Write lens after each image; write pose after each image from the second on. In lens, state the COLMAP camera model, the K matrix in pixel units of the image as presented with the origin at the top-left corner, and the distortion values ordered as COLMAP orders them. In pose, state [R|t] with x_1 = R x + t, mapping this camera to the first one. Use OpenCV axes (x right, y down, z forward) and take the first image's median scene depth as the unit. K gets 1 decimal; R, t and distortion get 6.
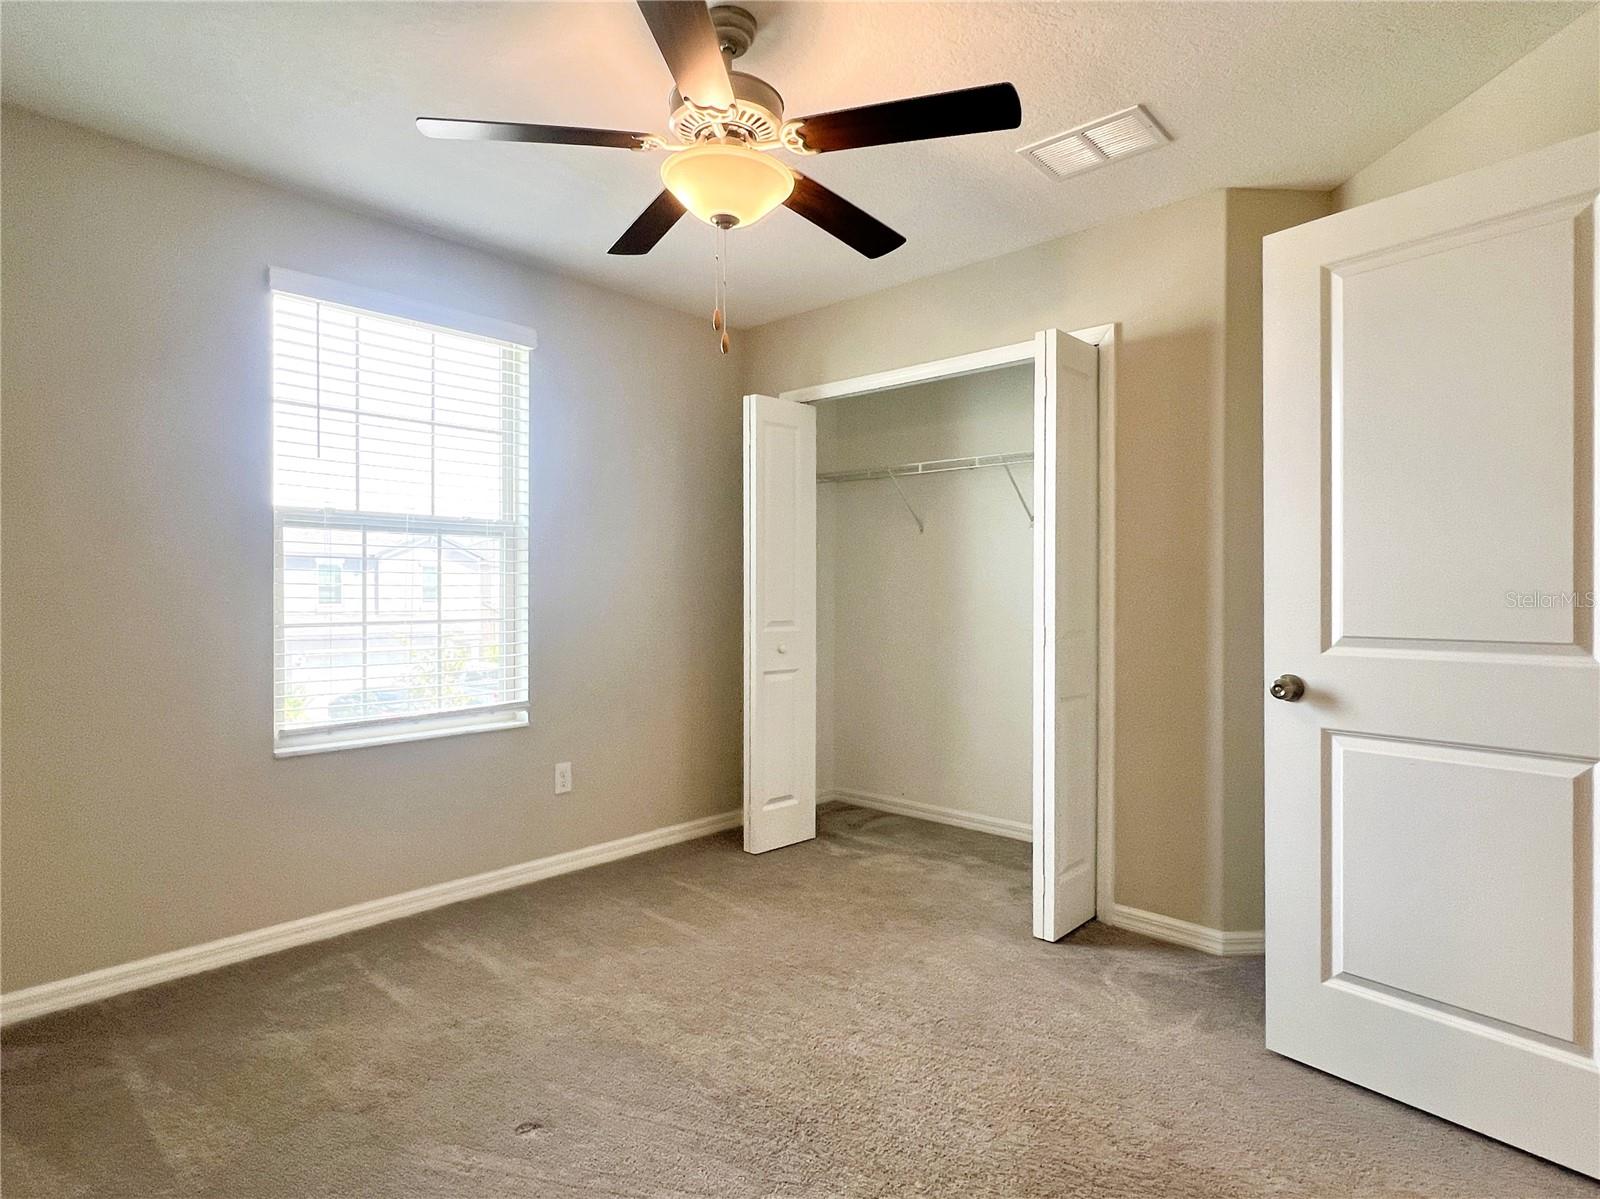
lens RADIAL K [[852.3, 0, 800.0], [0, 852.3, 599.5], [0, 0, 1]] dist [0.000259, 0.001880]
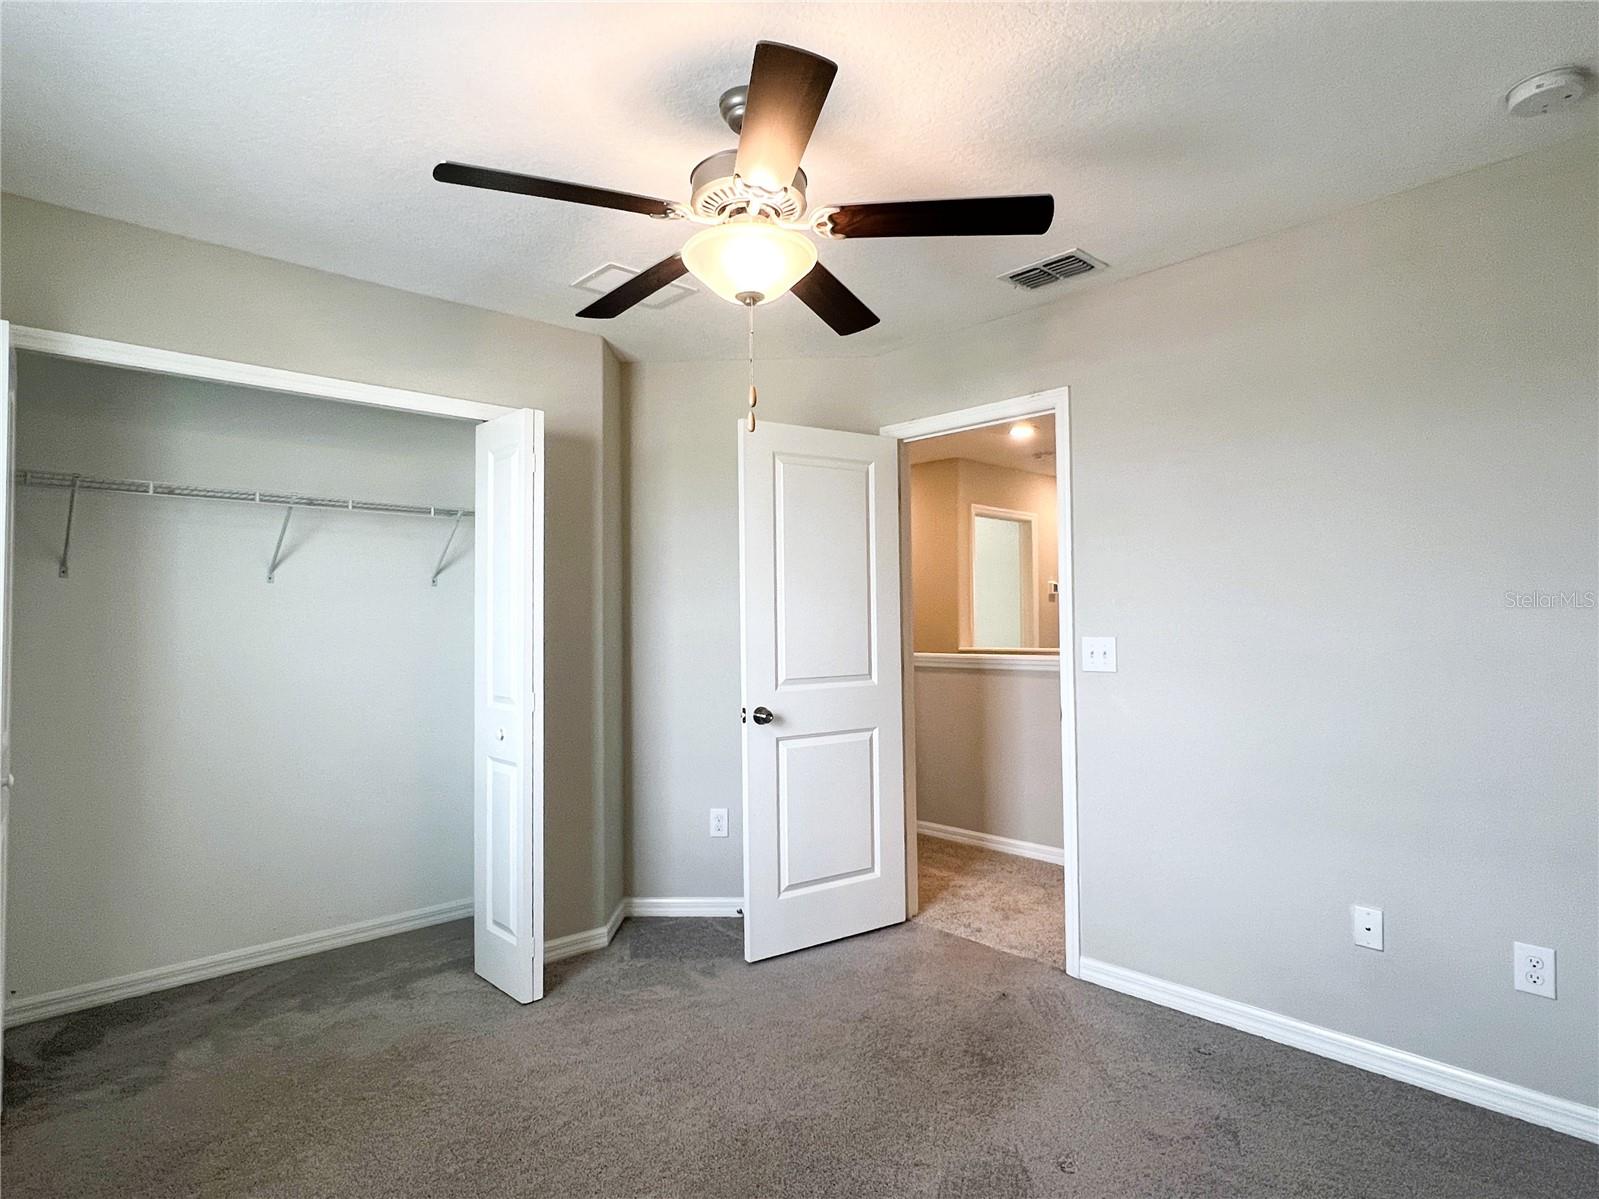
lens RADIAL K [[831.8, 0, 814.3], [0, 831.8, 606.8], [0, 0, 1]] dist [-0.001564, 0.000050]
pose [[0.103680, 0.014071, 0.994511, -0.732116], [0.021188, 0.999642, -0.016352, -0.053122], [-0.994385, 0.022767, 0.103345, 0.601178]]
